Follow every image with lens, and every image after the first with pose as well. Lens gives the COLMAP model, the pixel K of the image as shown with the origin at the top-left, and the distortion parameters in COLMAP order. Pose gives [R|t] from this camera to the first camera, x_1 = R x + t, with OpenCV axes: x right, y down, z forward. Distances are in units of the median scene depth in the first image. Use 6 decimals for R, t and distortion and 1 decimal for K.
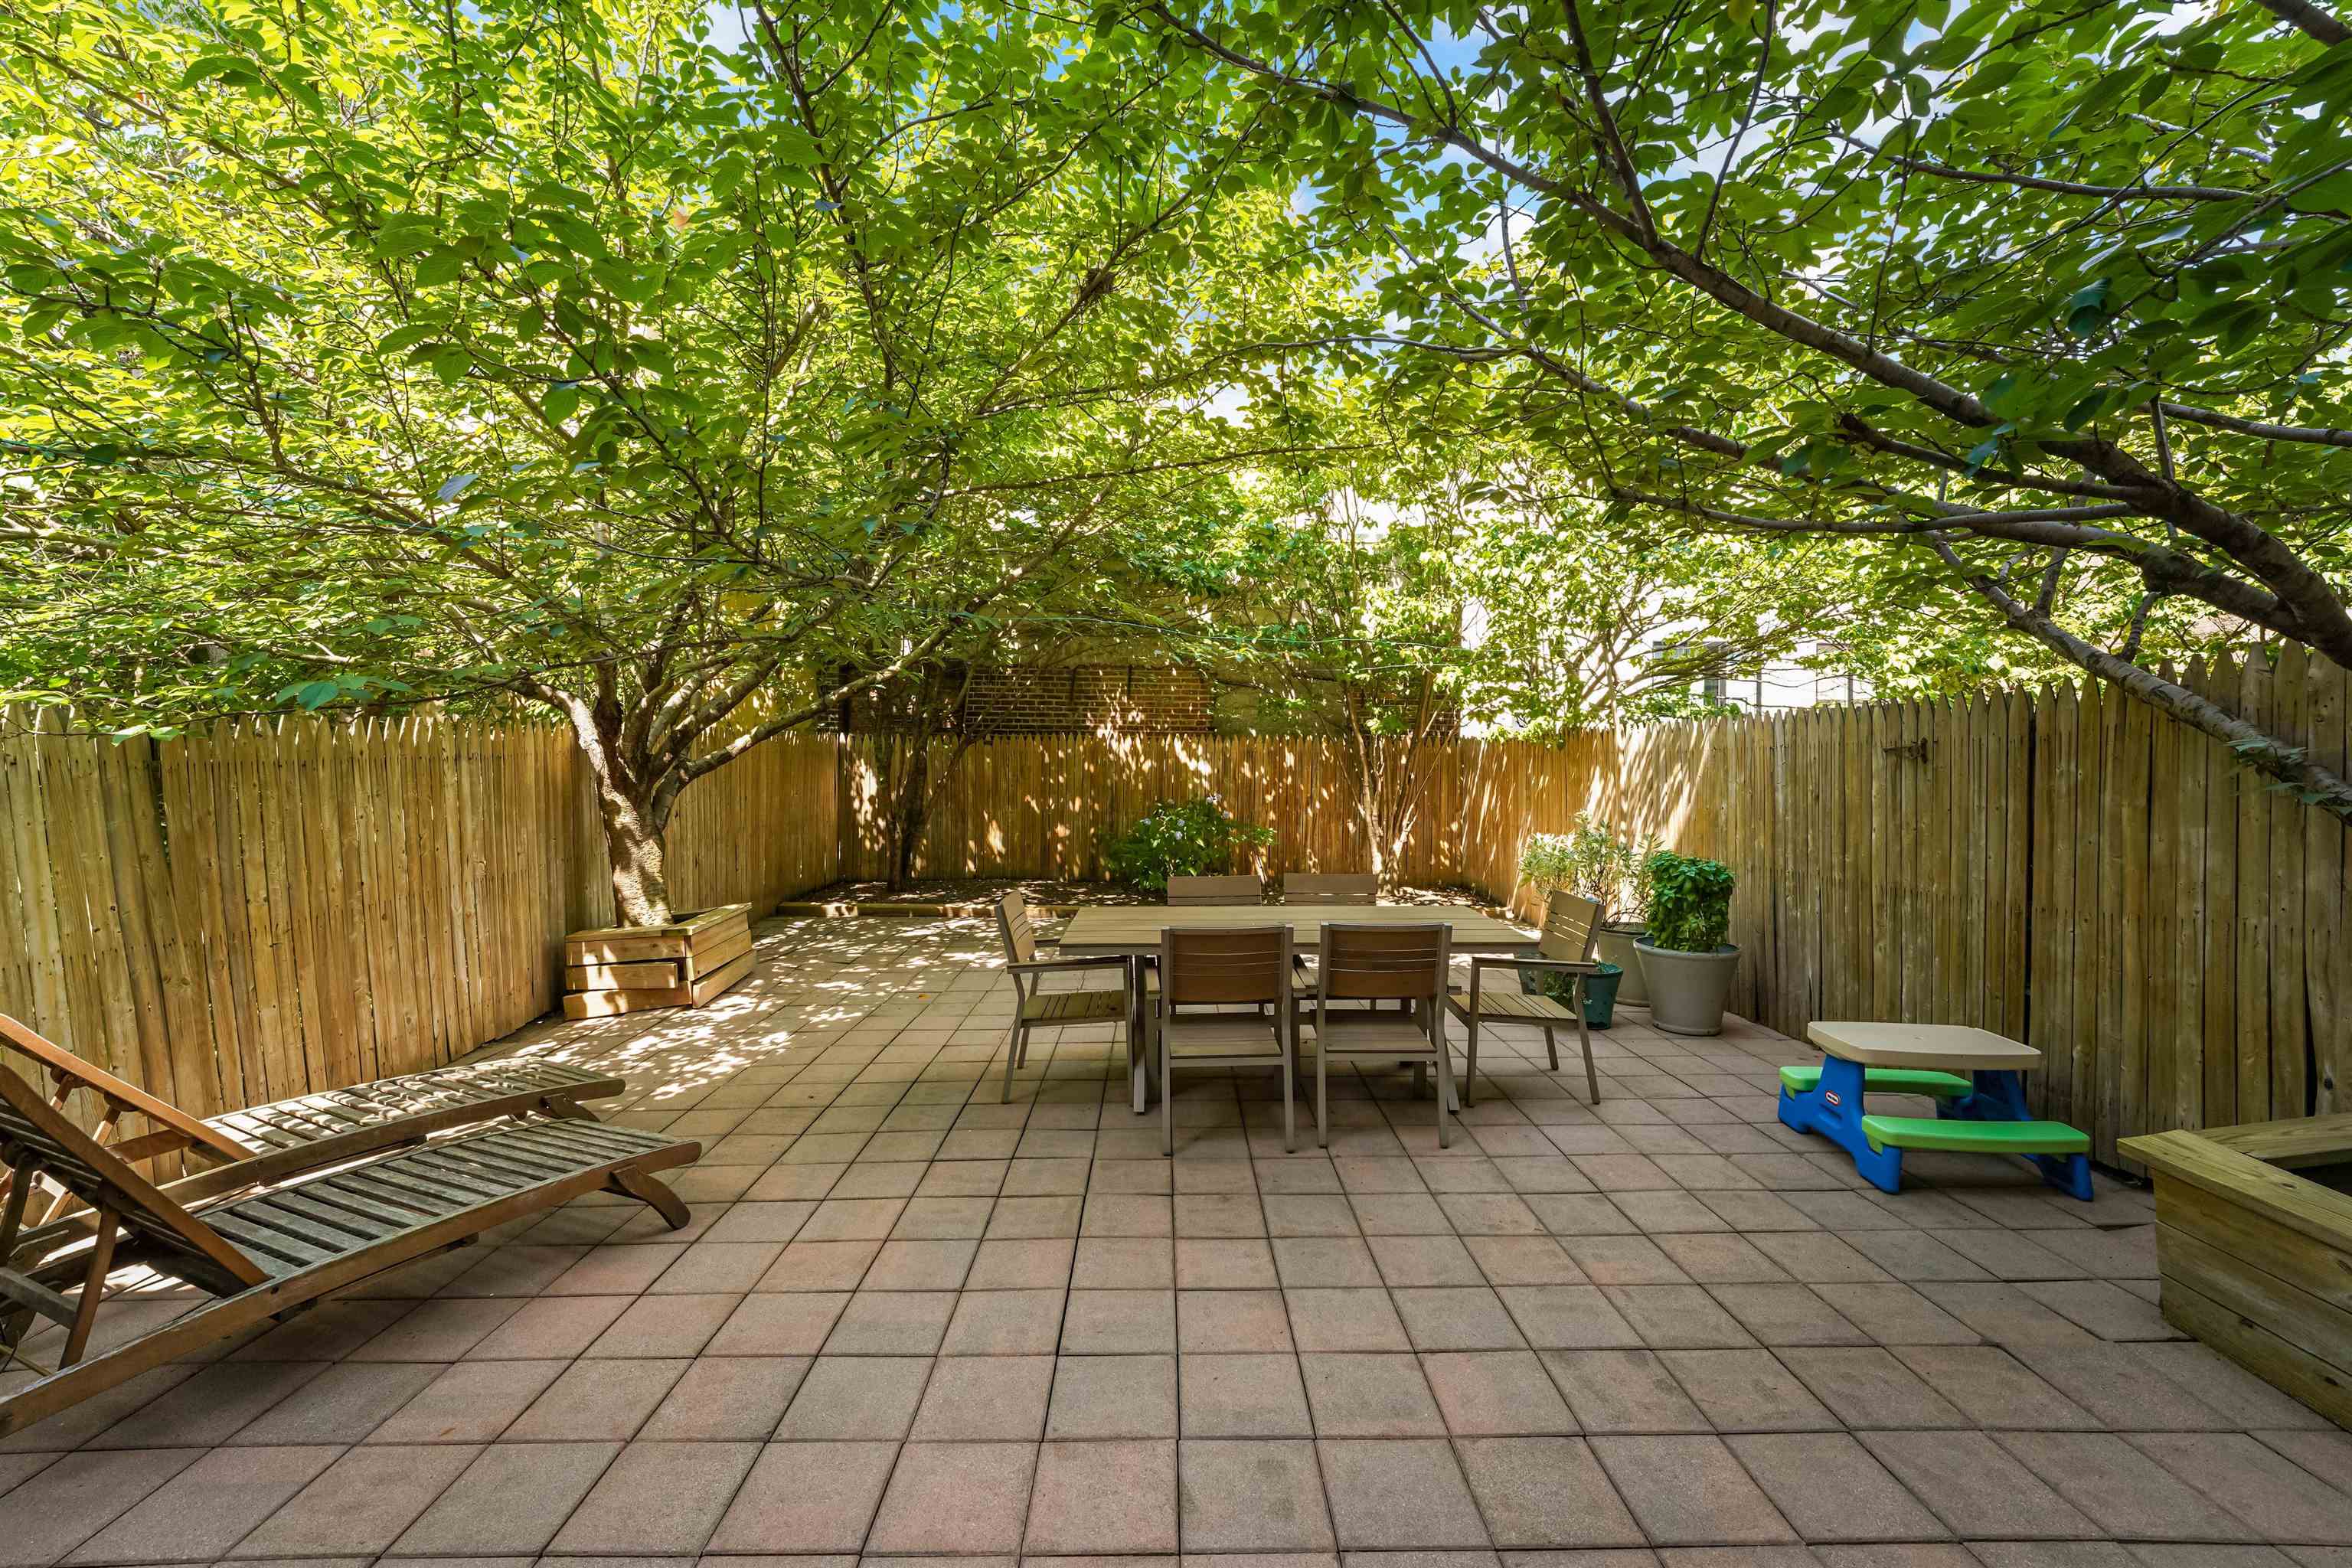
lens RADIAL K [[965.3, 0, 1174.8], [0, 965.3, 749.8], [0, 0, 1]] dist [-0.007823, -0.000104]
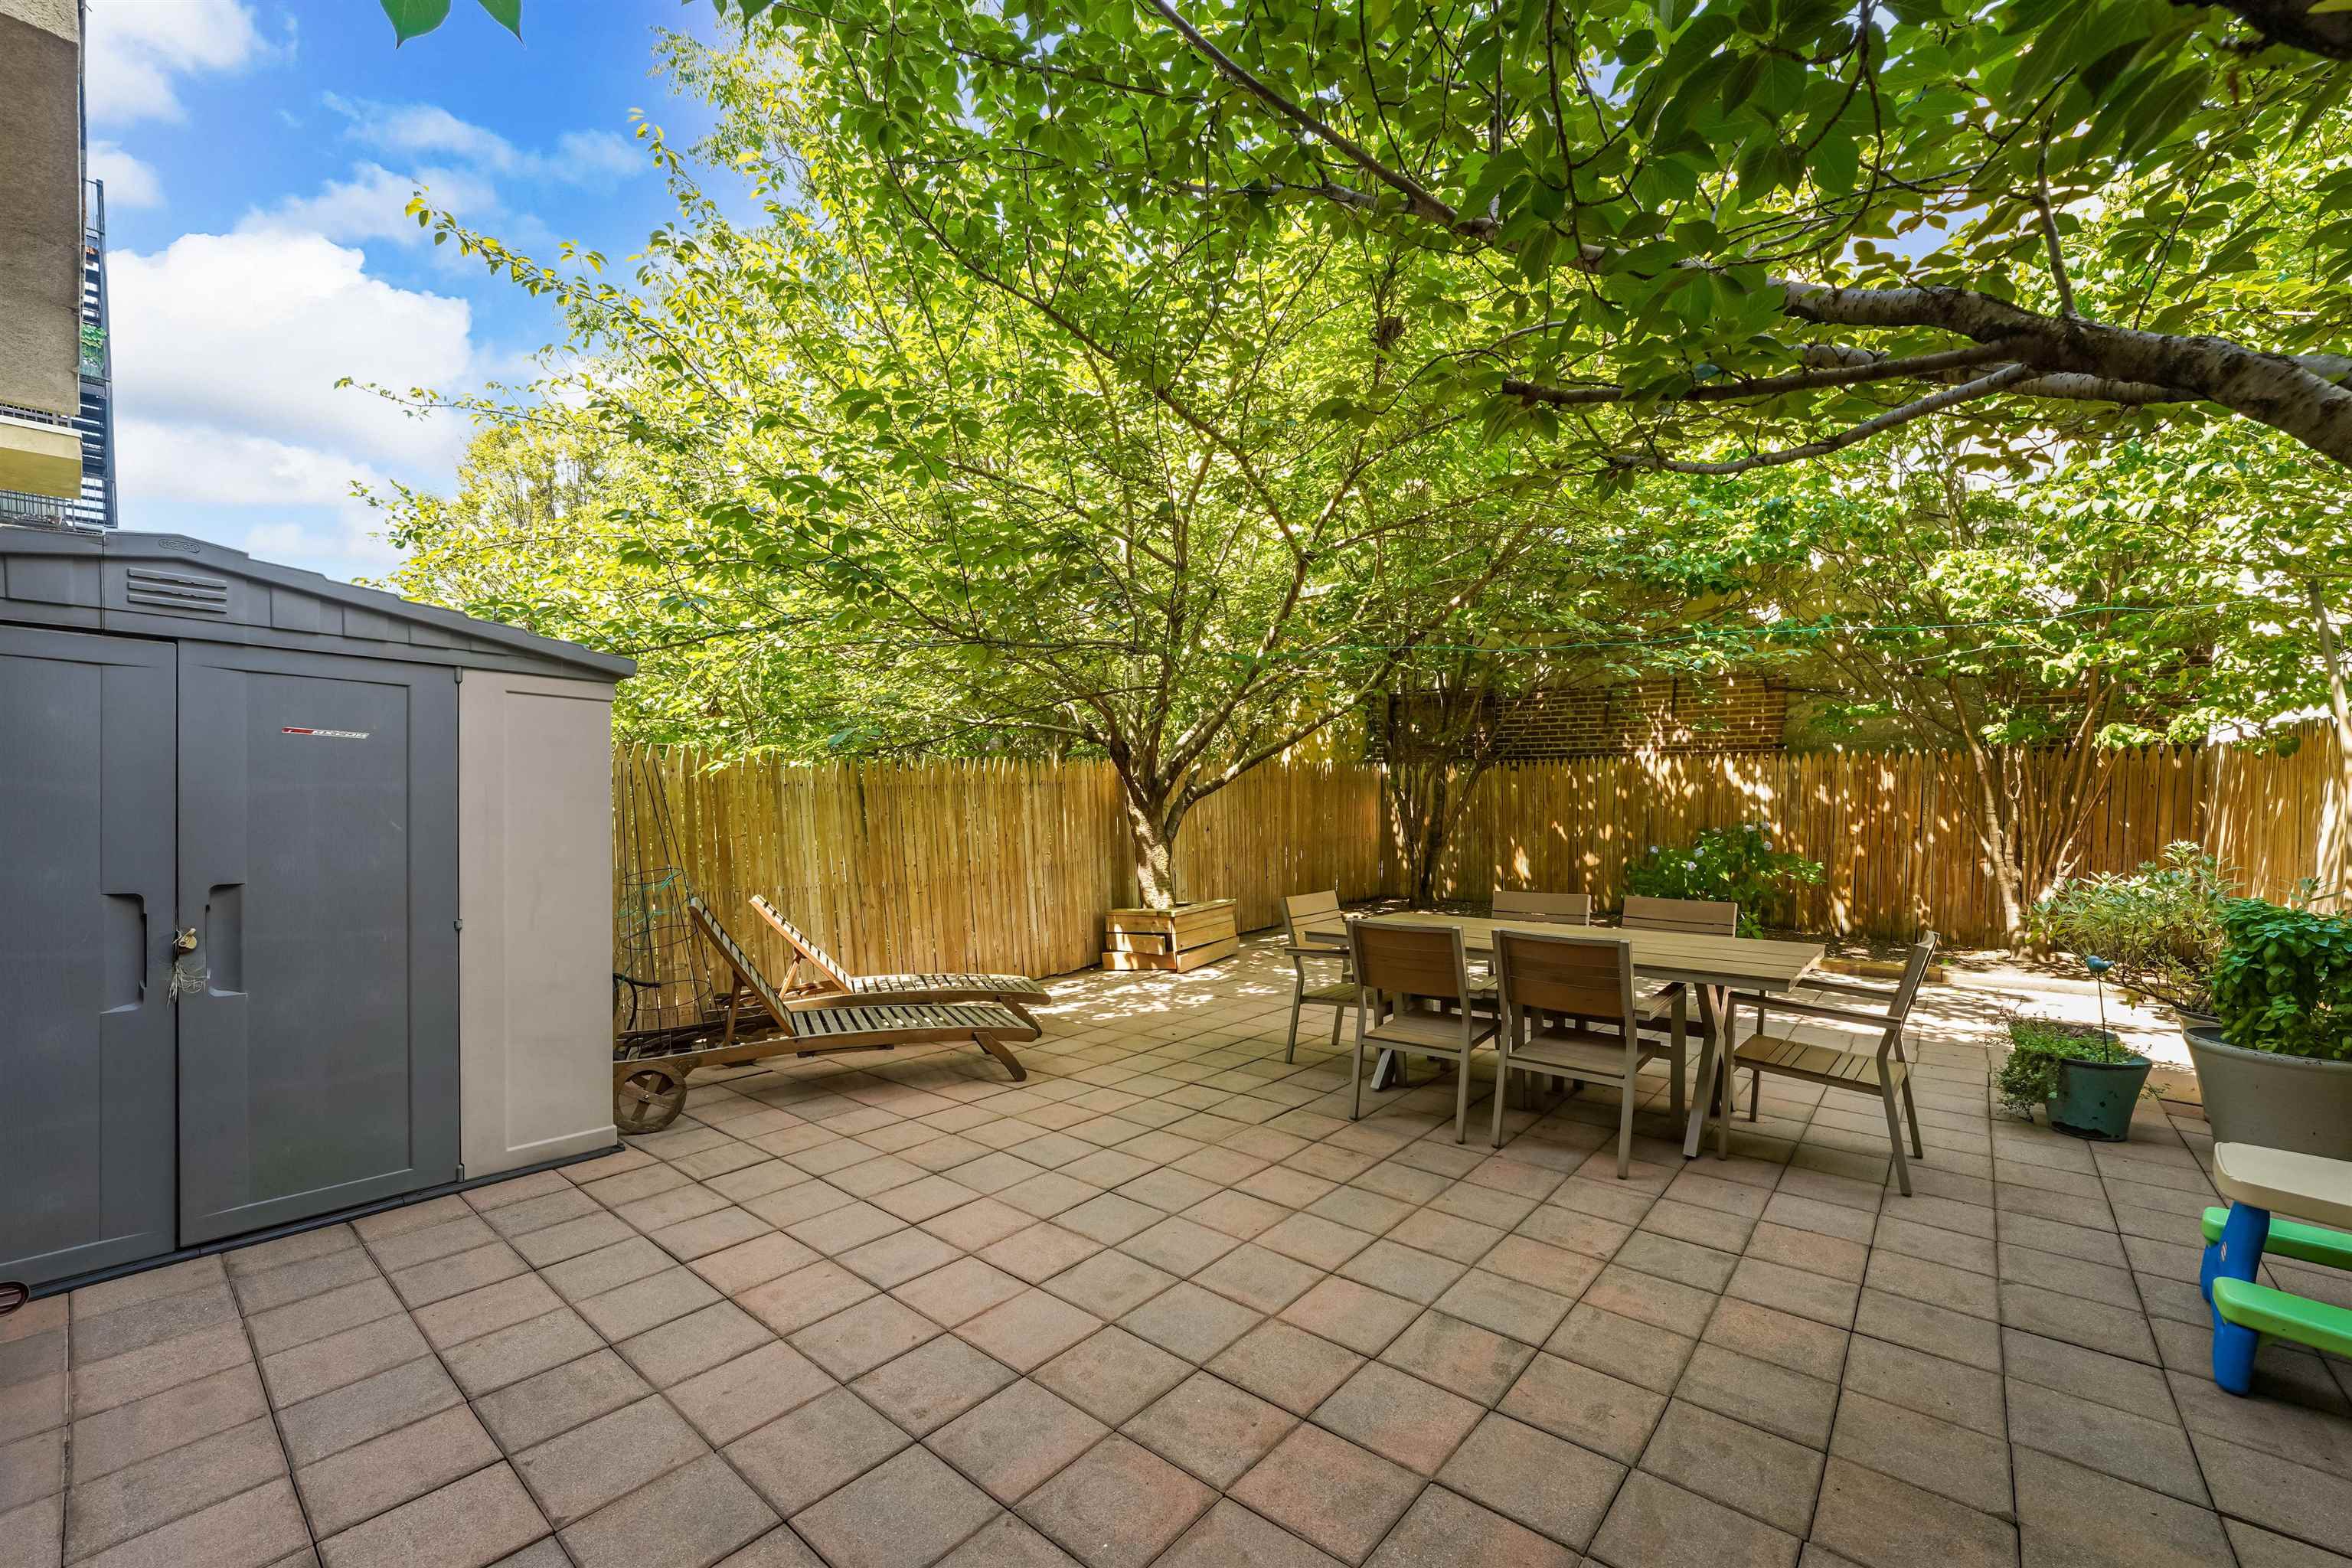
lens RADIAL K [[950.7, 0, 1143.7], [0, 950.7, 824.8], [0, 0, 1]] dist [-0.000146, 0.000103]
pose [[0.745780, 0.015290, -0.666017, 0.331683], [0.012387, 0.999245, 0.036810, 0.017874], [0.666077, -0.035703, 0.745028, 0.008144]]
